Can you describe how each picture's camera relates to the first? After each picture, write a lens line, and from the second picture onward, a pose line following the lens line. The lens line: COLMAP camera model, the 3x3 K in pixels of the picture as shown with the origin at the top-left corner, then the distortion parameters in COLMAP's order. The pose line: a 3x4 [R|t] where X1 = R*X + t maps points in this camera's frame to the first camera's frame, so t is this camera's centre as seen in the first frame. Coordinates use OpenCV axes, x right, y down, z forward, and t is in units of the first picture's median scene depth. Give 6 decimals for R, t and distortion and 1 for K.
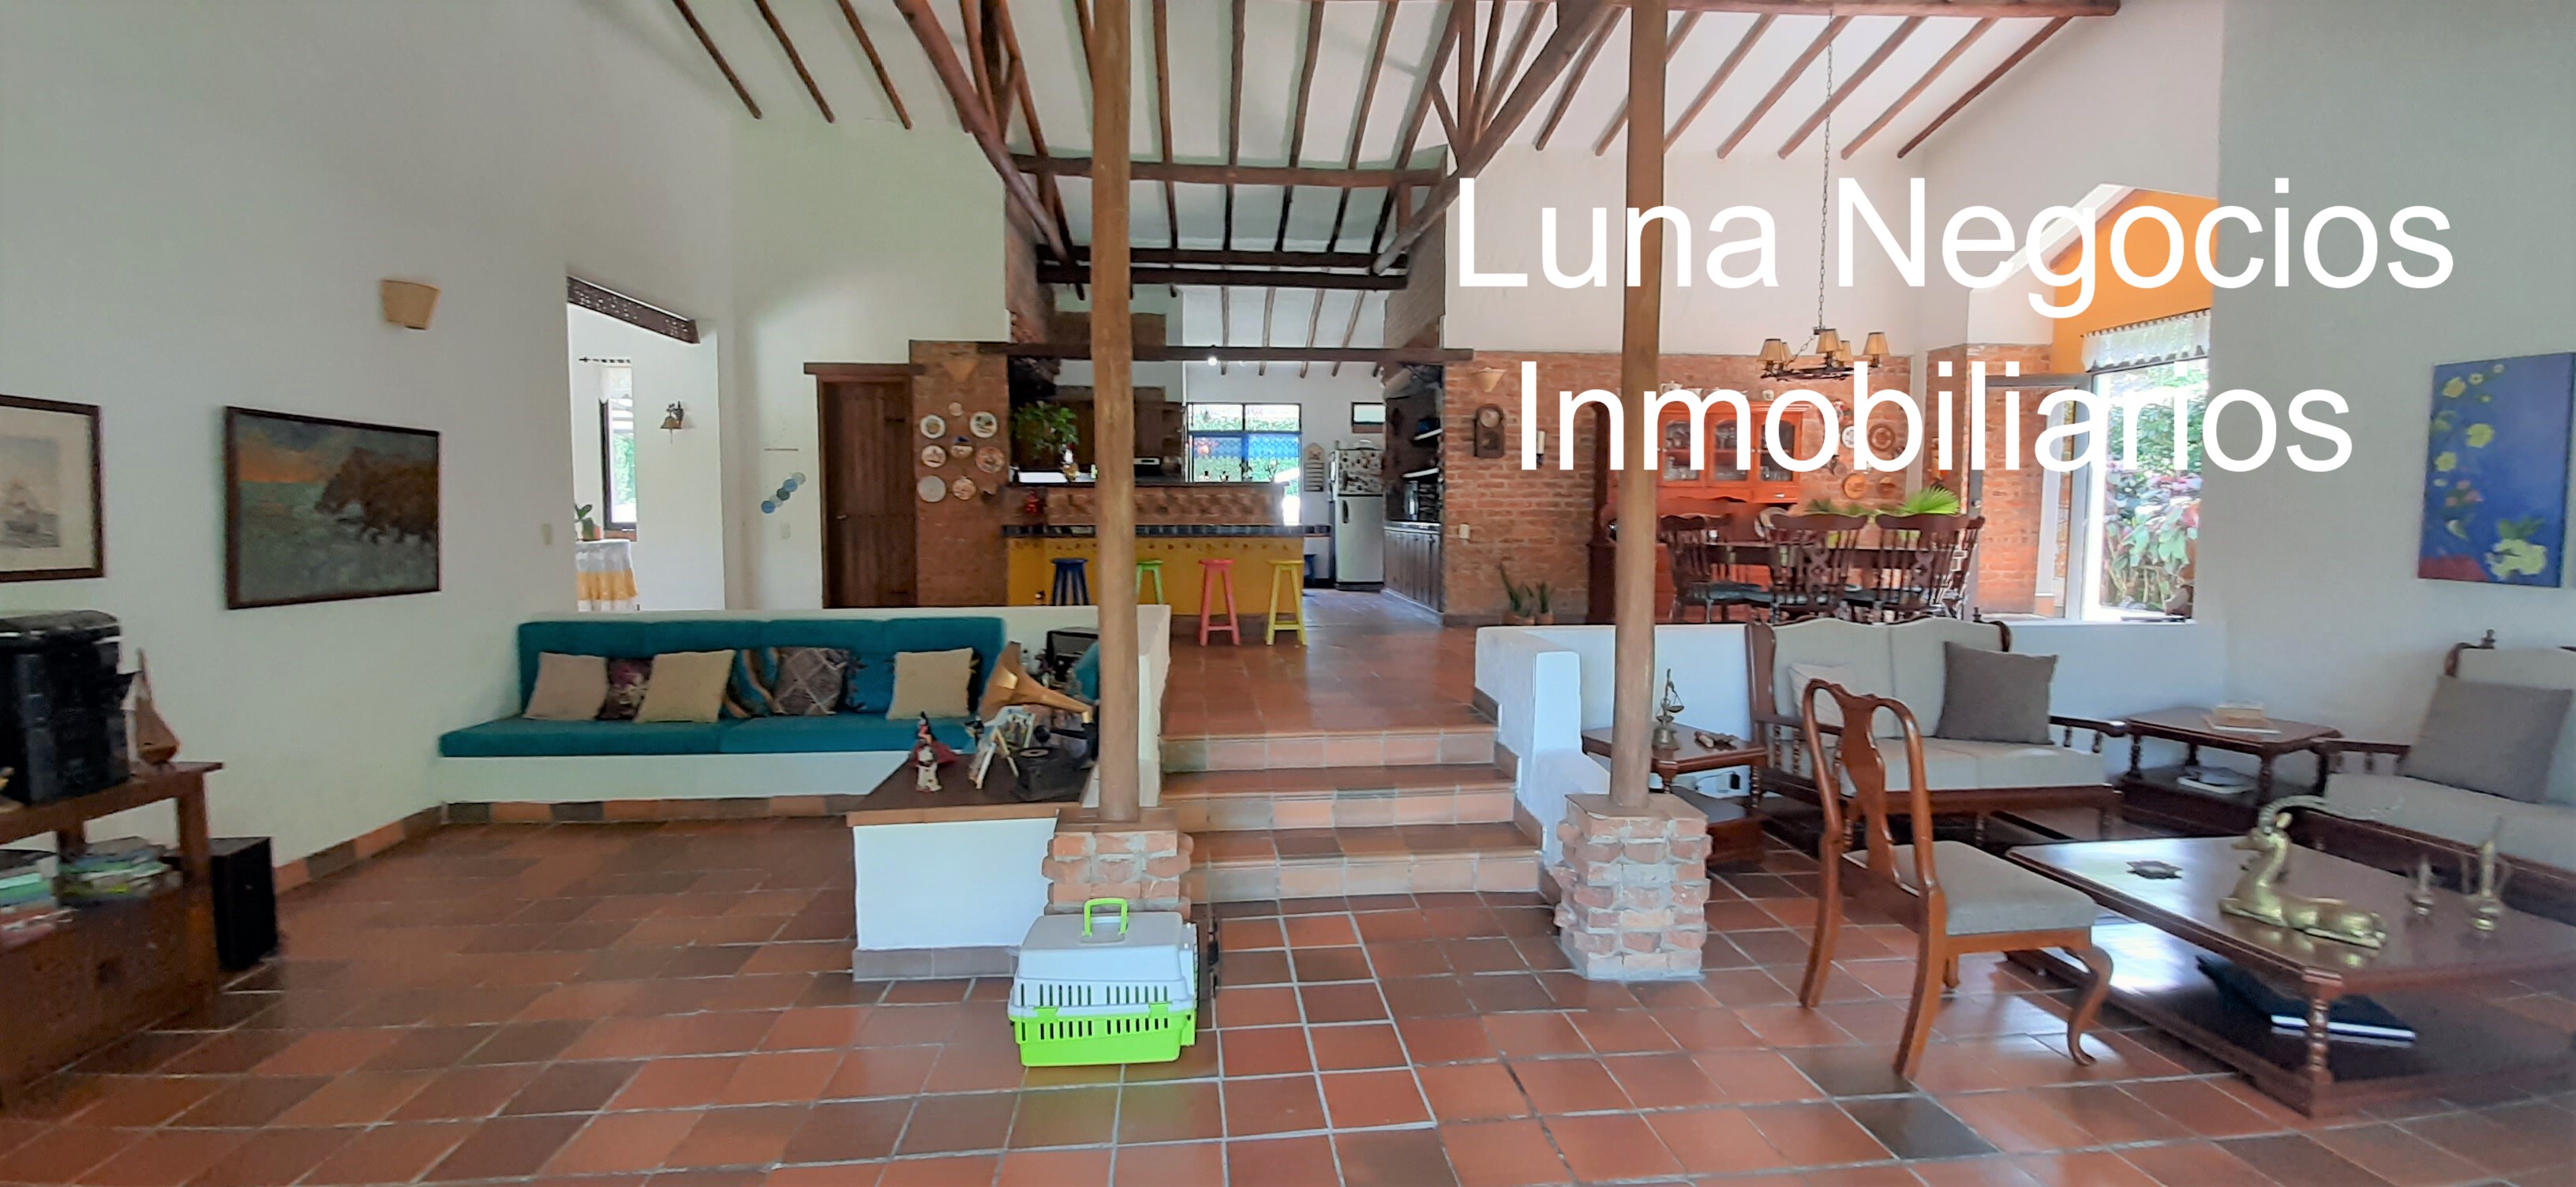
lens RADIAL K [[1020.5, 0, 1283.6], [0, 1020.5, 579.9], [0, 0, 1]] dist [0.006805, -0.010233]
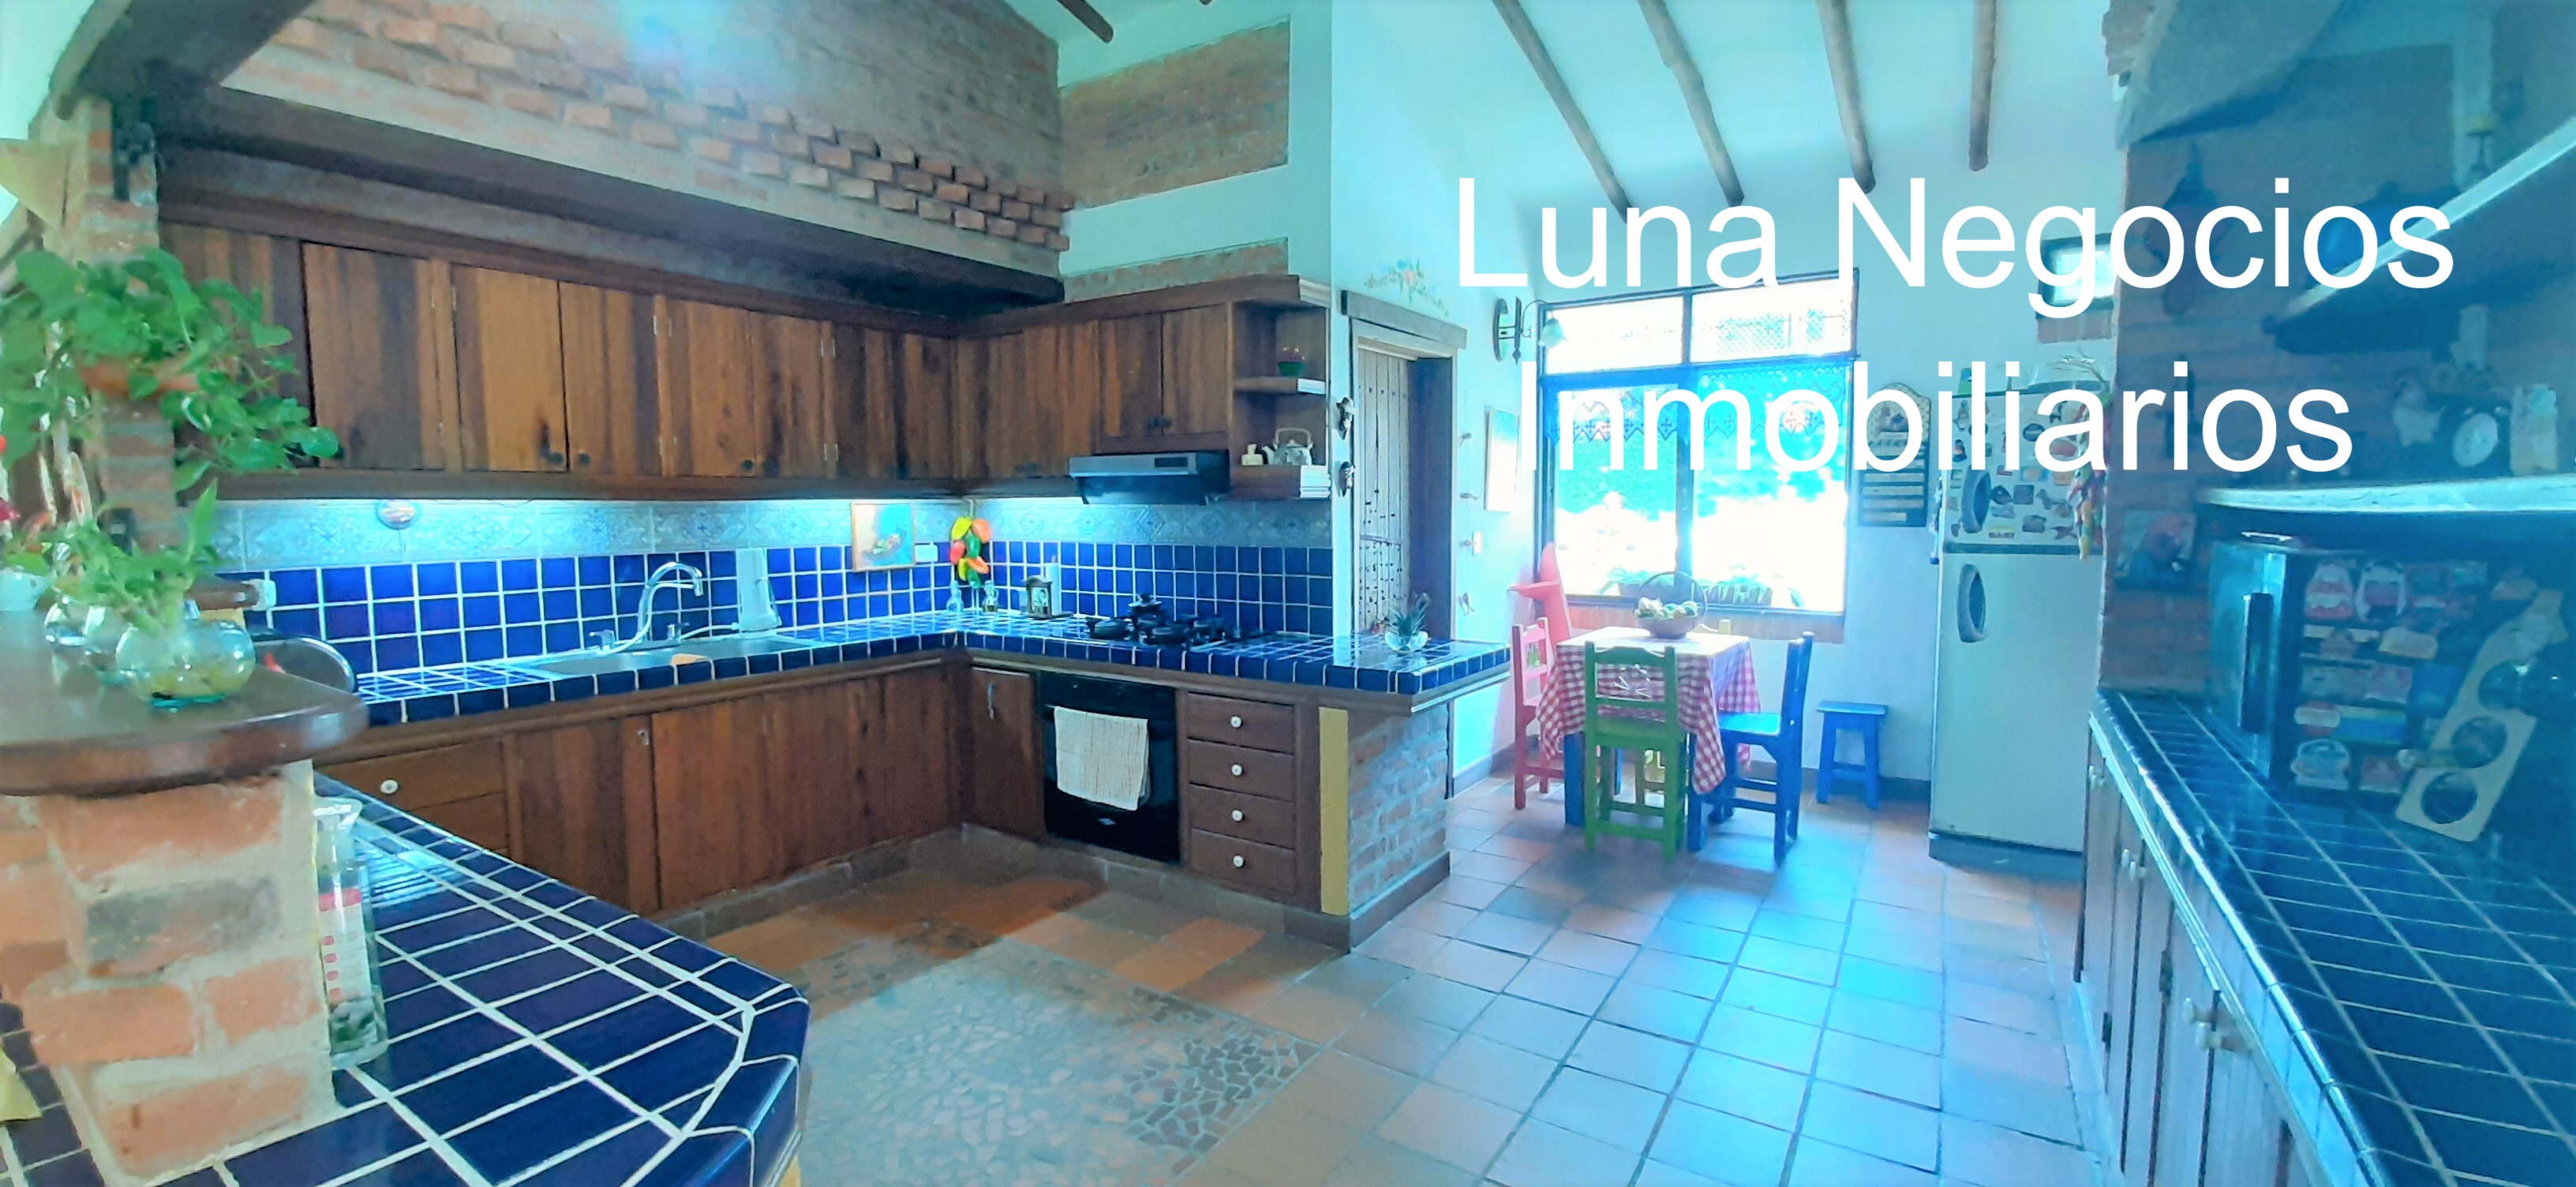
lens RADIAL K [[1020.6, 0, 1295.0], [0, 1020.6, 578.6], [0, 0, 1]] dist [0.007756, -0.010593]
pose [[0.785276, 0.043224, -0.617635, 0.252072], [-0.034120, 0.999065, 0.026537, -0.211750], [0.618205, 0.000235, 0.786017, 1.825002]]
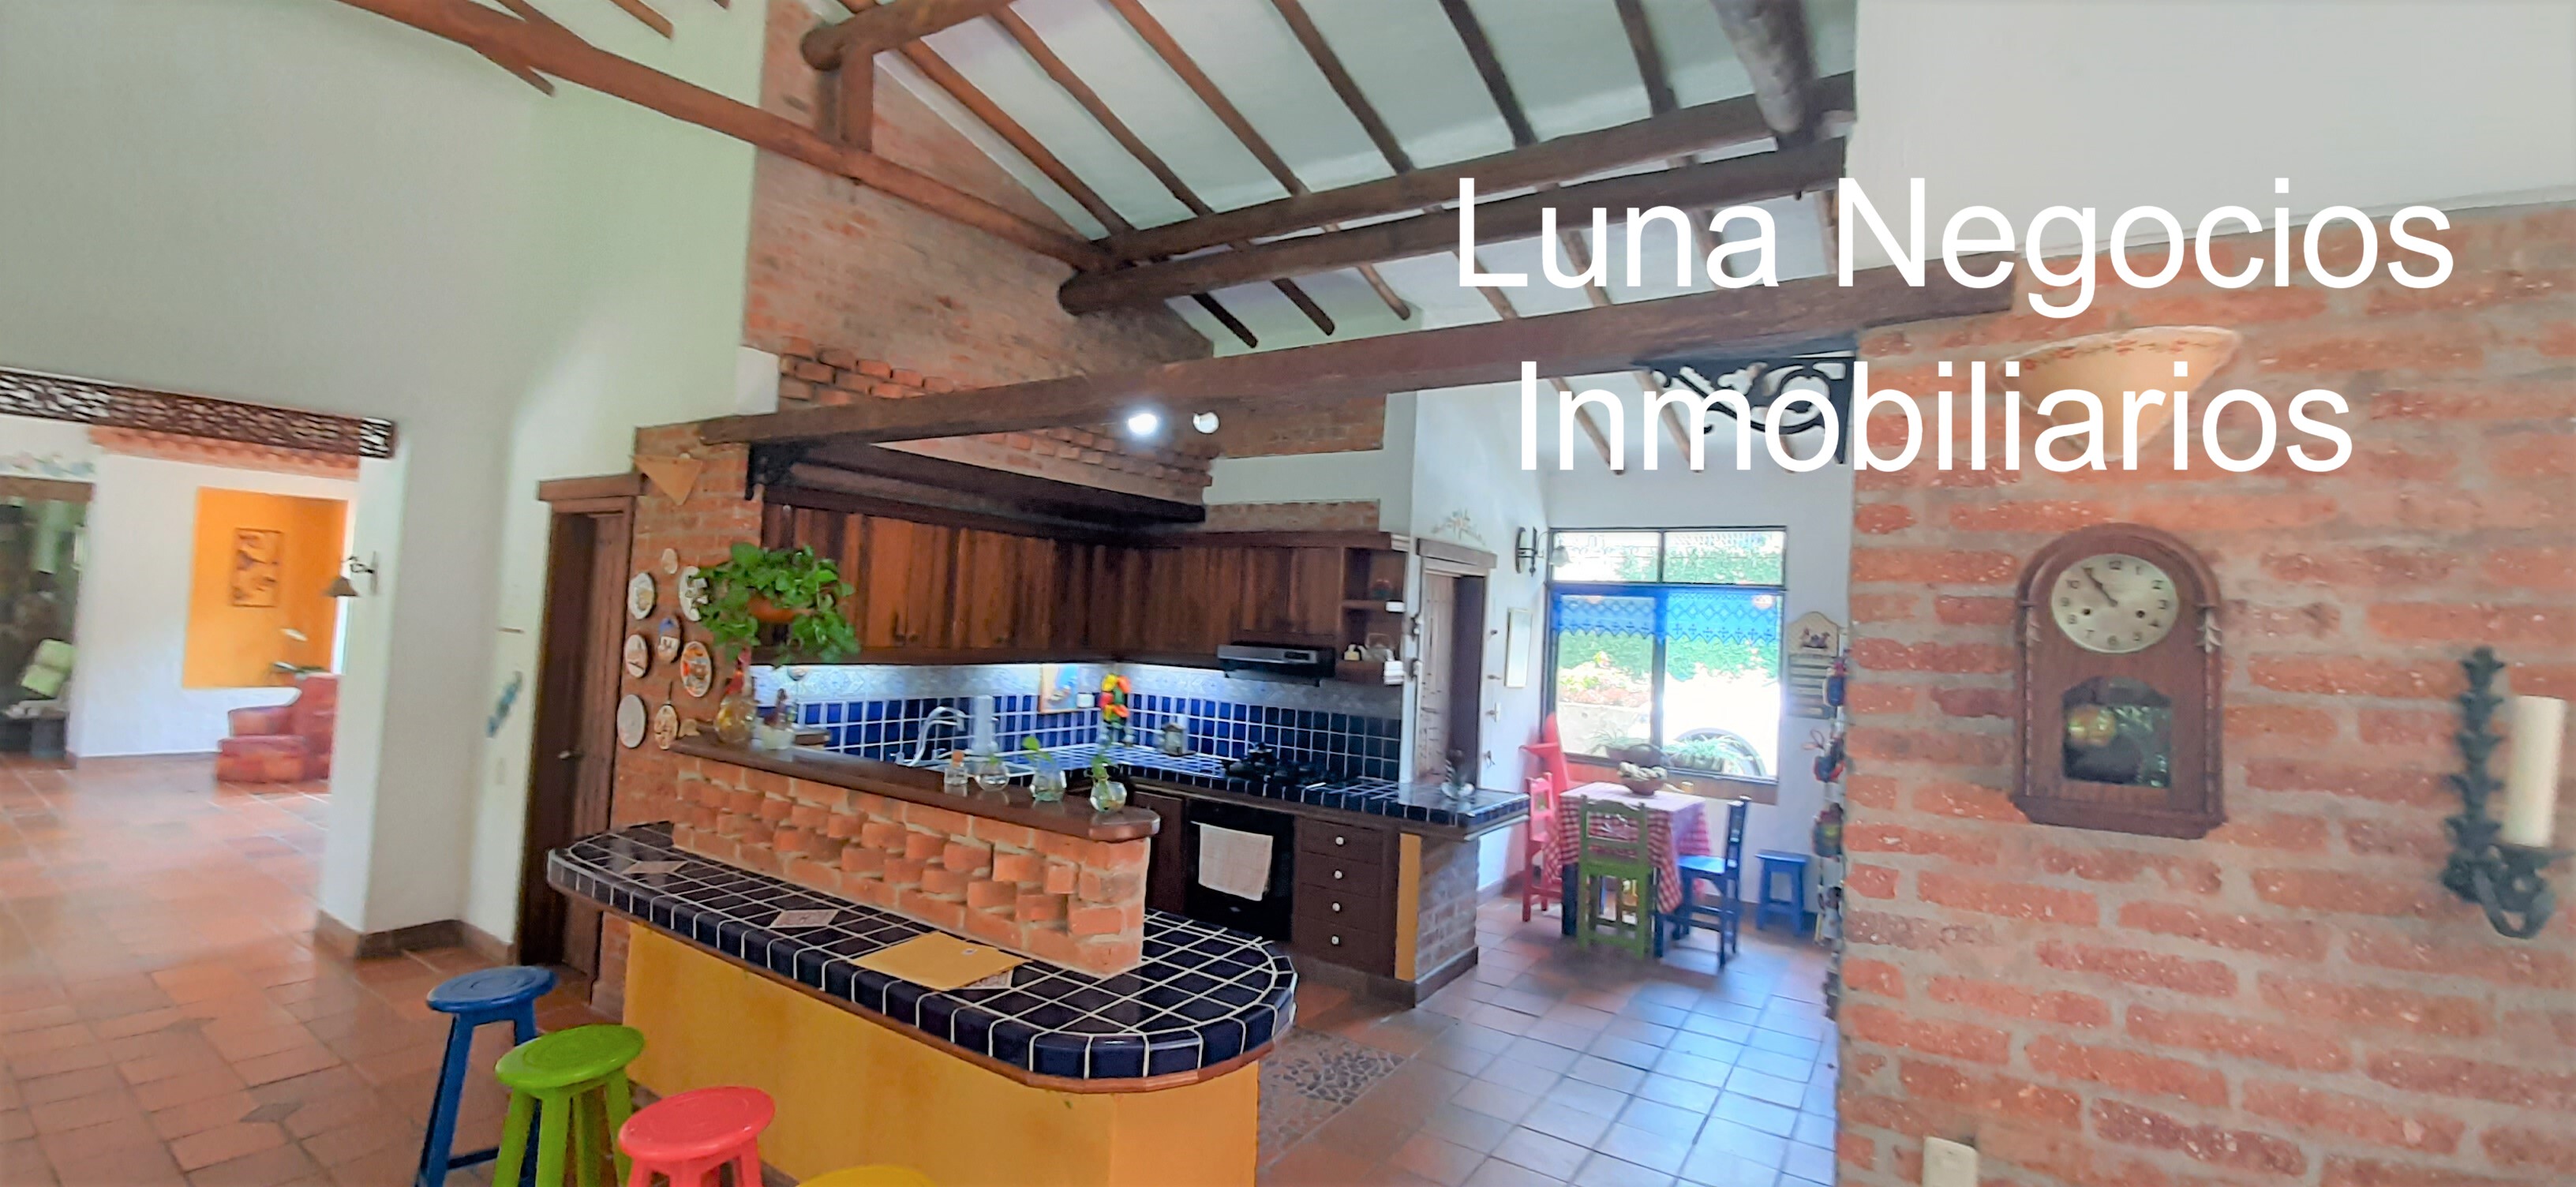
lens RADIAL K [[1026.3, 0, 1279.2], [0, 1026.3, 591.1], [0, 0, 1]] dist [-0.001874, -0.005310]
pose [[0.782012, 0.018183, -0.622999, 0.381942], [-0.086307, 0.993104, -0.079350, -0.256235], [0.617259, 0.115822, 0.778188, 1.473807]]
